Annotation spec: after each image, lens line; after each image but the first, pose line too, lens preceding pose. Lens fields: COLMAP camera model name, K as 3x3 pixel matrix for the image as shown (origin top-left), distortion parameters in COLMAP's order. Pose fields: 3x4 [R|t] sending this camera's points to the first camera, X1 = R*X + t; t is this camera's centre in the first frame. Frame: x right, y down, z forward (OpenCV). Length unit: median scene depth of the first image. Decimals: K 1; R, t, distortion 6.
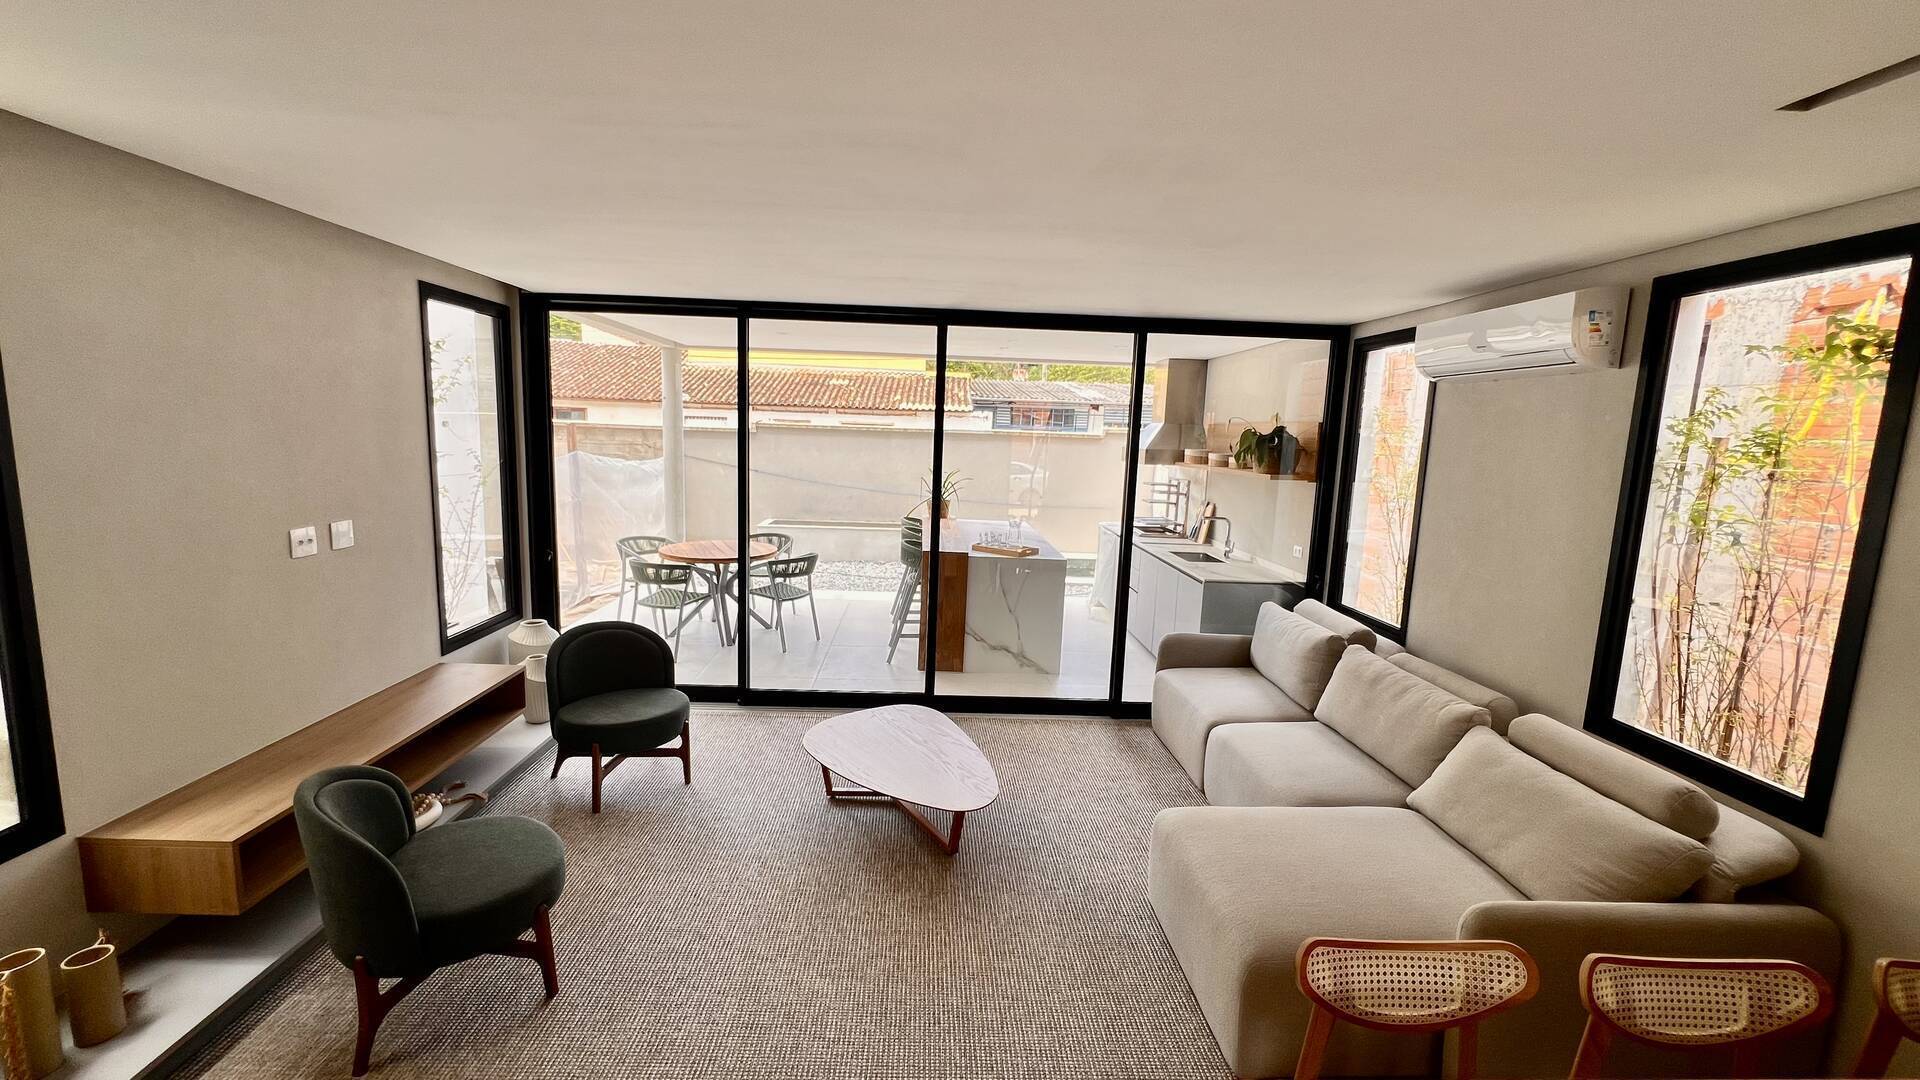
lens RADIAL K [[769.8, 0, 949.6], [0, 769.8, 535.9], [0, 0, 1]] dist [-0.004186, 0.001700]
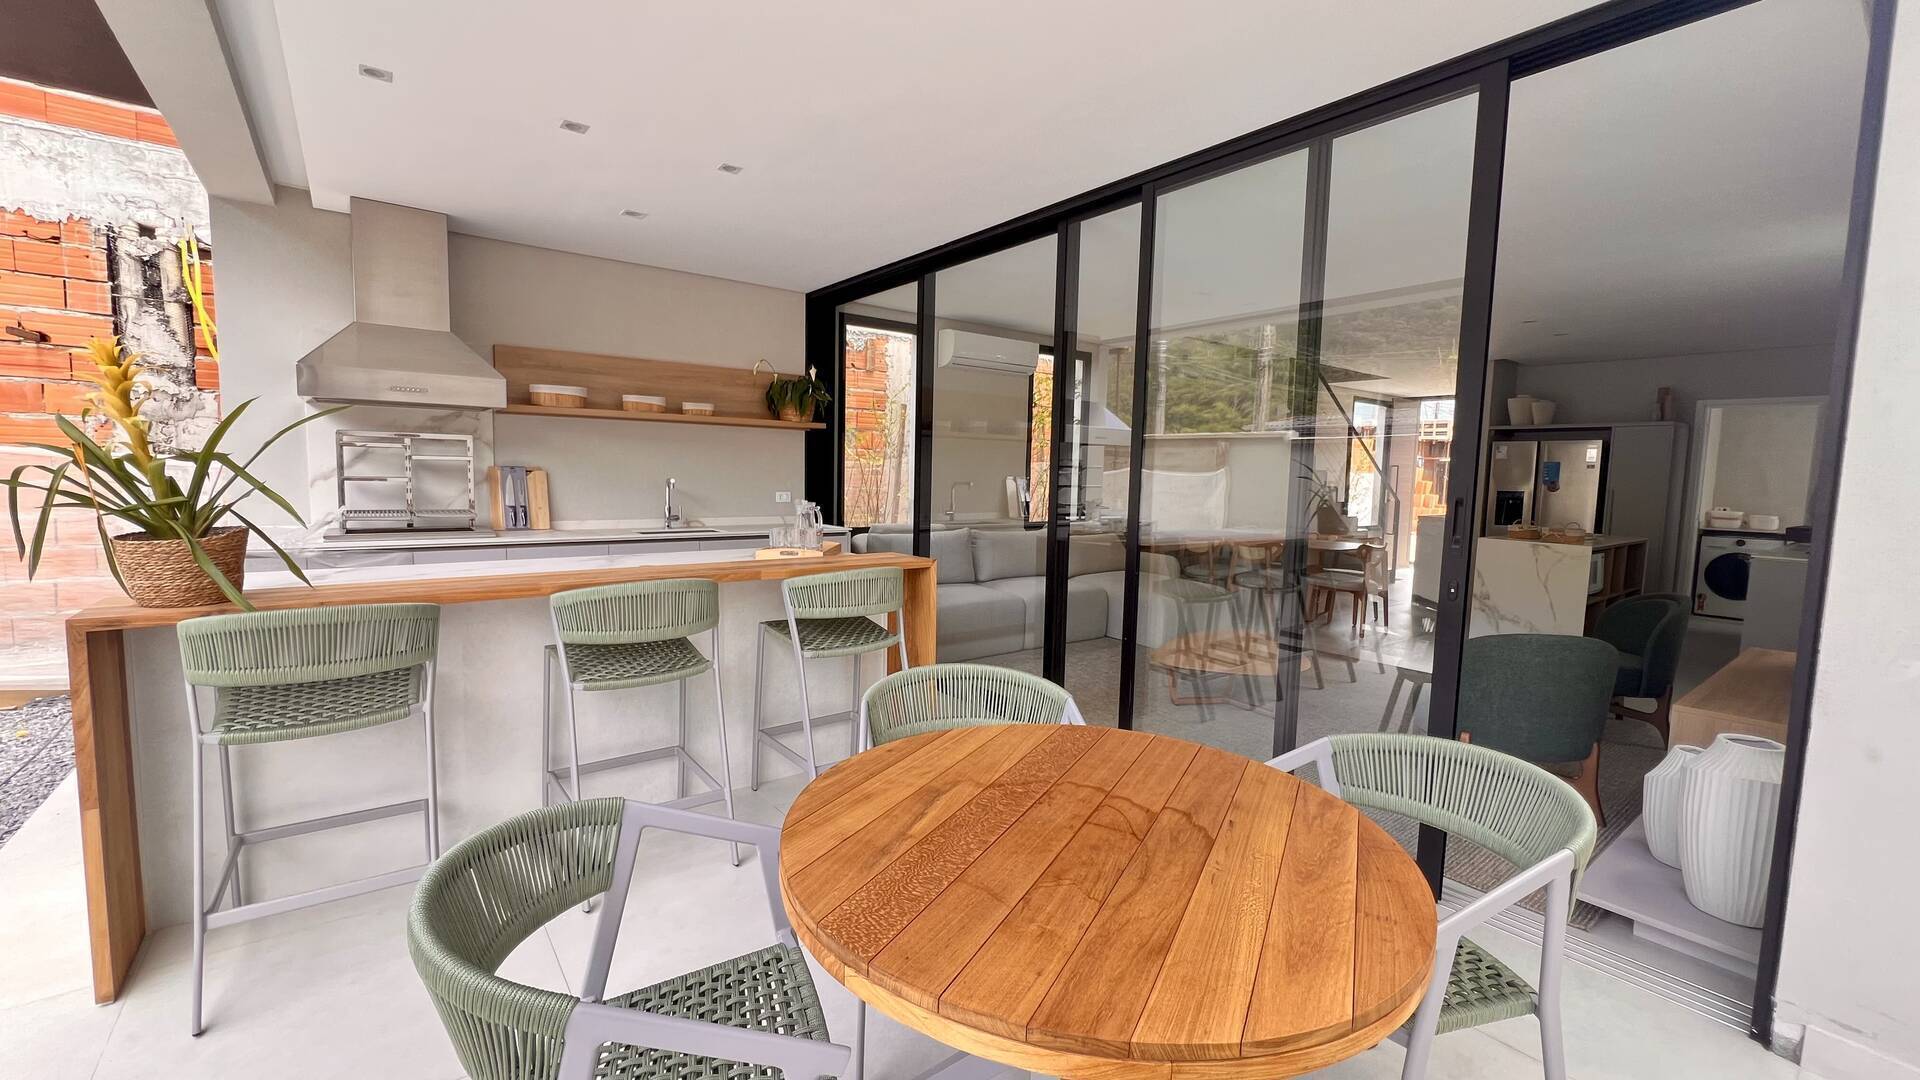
lens RADIAL K [[769.8, 0, 952.0], [0, 769.8, 535.7], [0, 0, 1]] dist [-0.004186, 0.001700]
pose [[-0.585602, -0.113278, 0.802645, -0.604015], [0.071795, 0.979048, 0.190554, -0.122795], [-0.807413, 0.169215, -0.565199, 1.581604]]
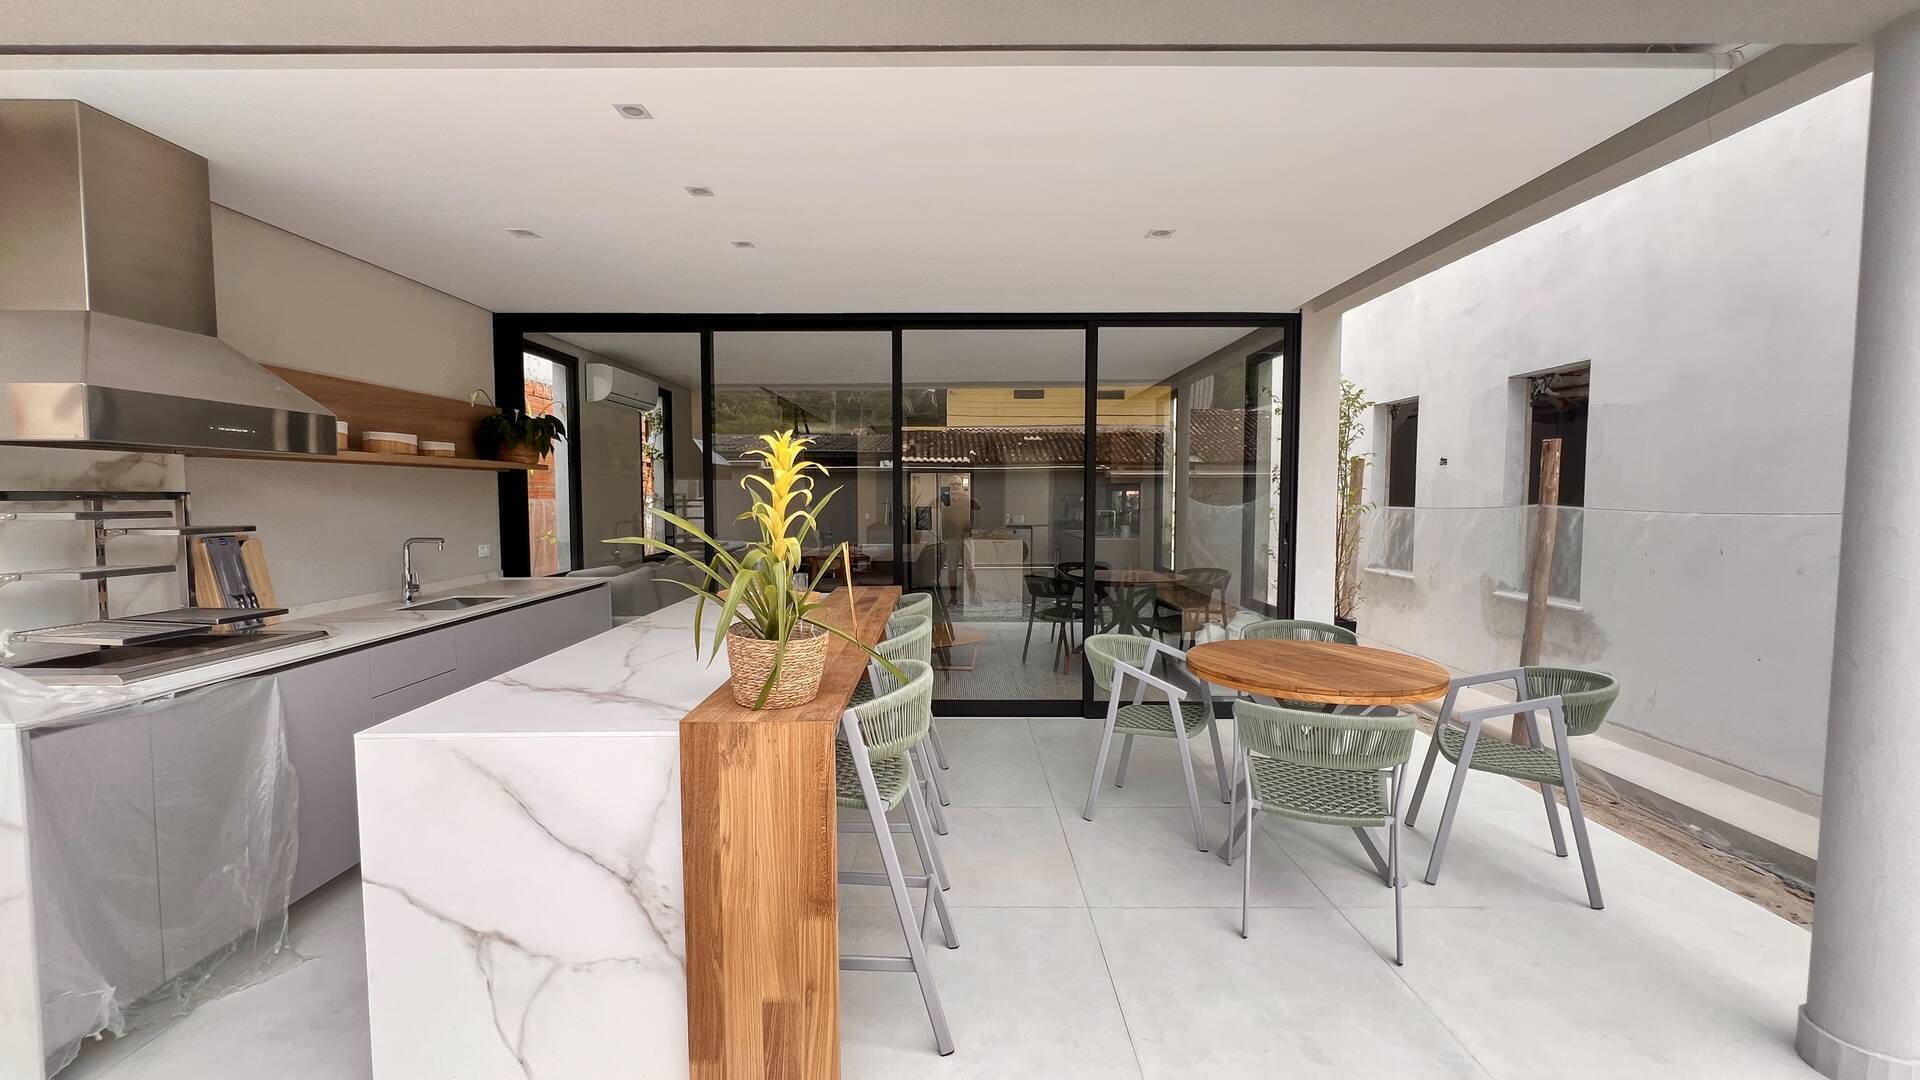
lens RADIAL K [[769.8, 0, 956.4], [0, 769.8, 535.2], [0, 0, 1]] dist [-0.004186, 0.001700]
pose [[-0.999210, -0.032170, 0.023339, -0.128926], [-0.027022, 0.980508, 0.194613, -0.203341], [-0.029145, 0.193828, -0.980602, 2.063306]]
